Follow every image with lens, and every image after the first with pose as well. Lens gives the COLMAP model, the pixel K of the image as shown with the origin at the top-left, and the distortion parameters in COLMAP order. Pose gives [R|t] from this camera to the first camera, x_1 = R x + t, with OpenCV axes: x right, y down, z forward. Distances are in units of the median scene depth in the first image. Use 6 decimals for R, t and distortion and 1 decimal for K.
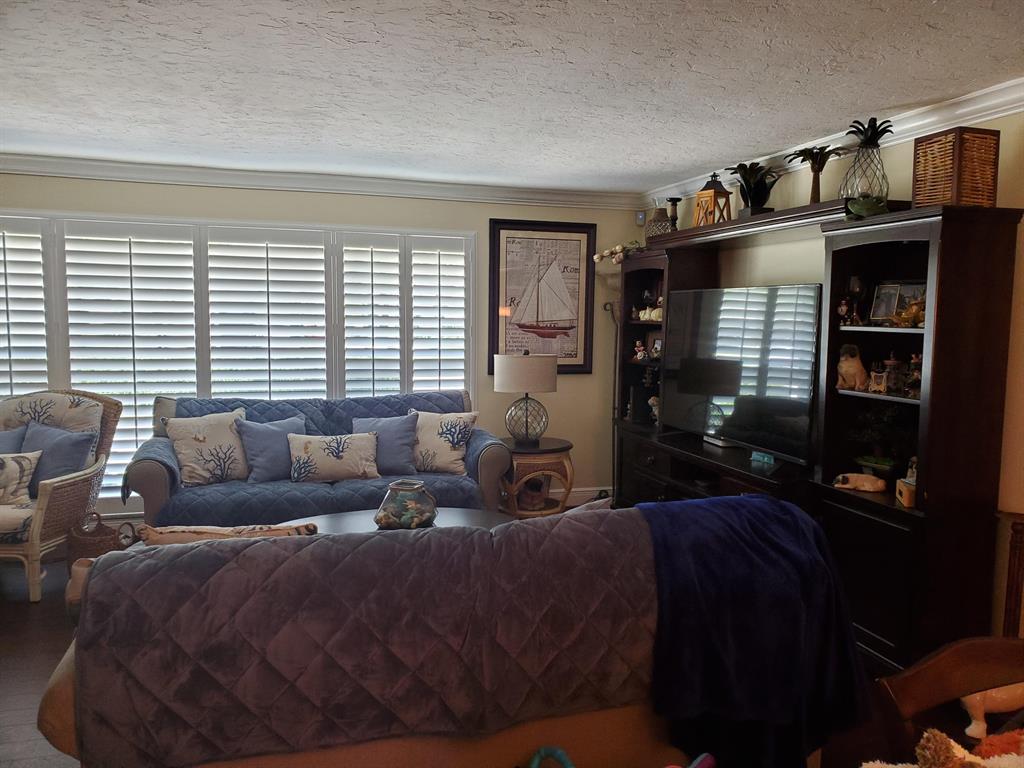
lens RADIAL K [[786.1, 0, 513.5], [0, 786.1, 382.2], [0, 0, 1]] dist [0.077152, -0.097181]
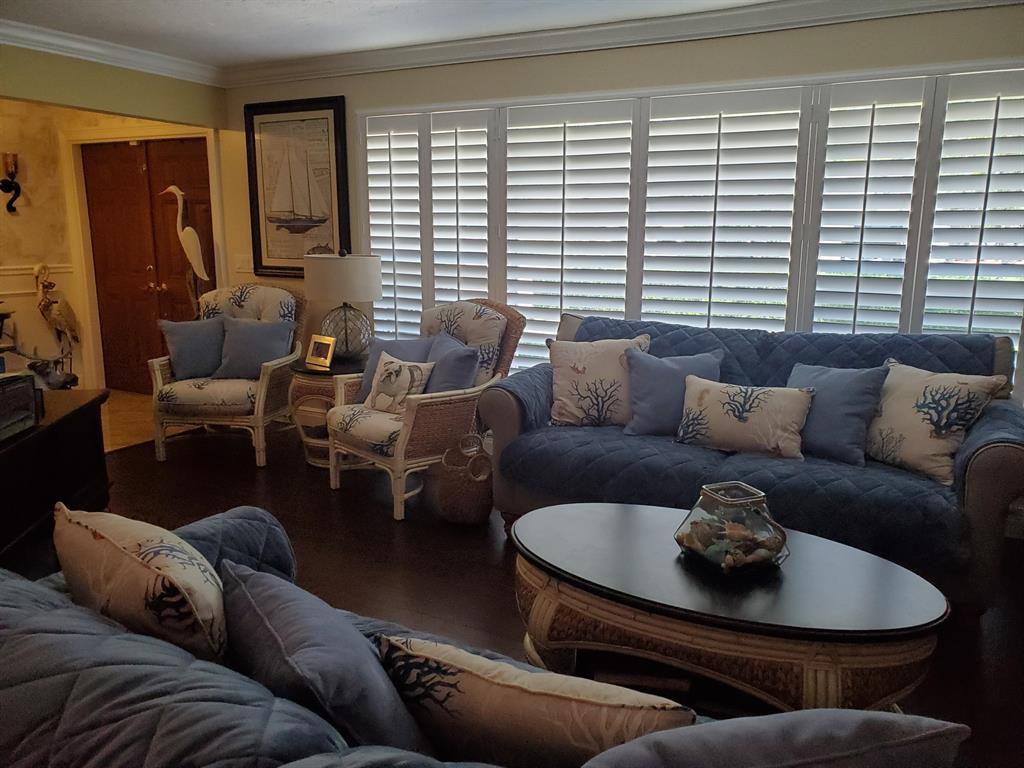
lens RADIAL K [[786.1, 0, 513.5], [0, 786.1, 382.2], [0, 0, 1]] dist [0.077152, -0.097181]
pose [[0.705620, 0.127543, -0.697018, 0.112400], [-0.056640, 0.990672, 0.123937, -0.010028], [0.706323, -0.047973, 0.706262, 0.372397]]
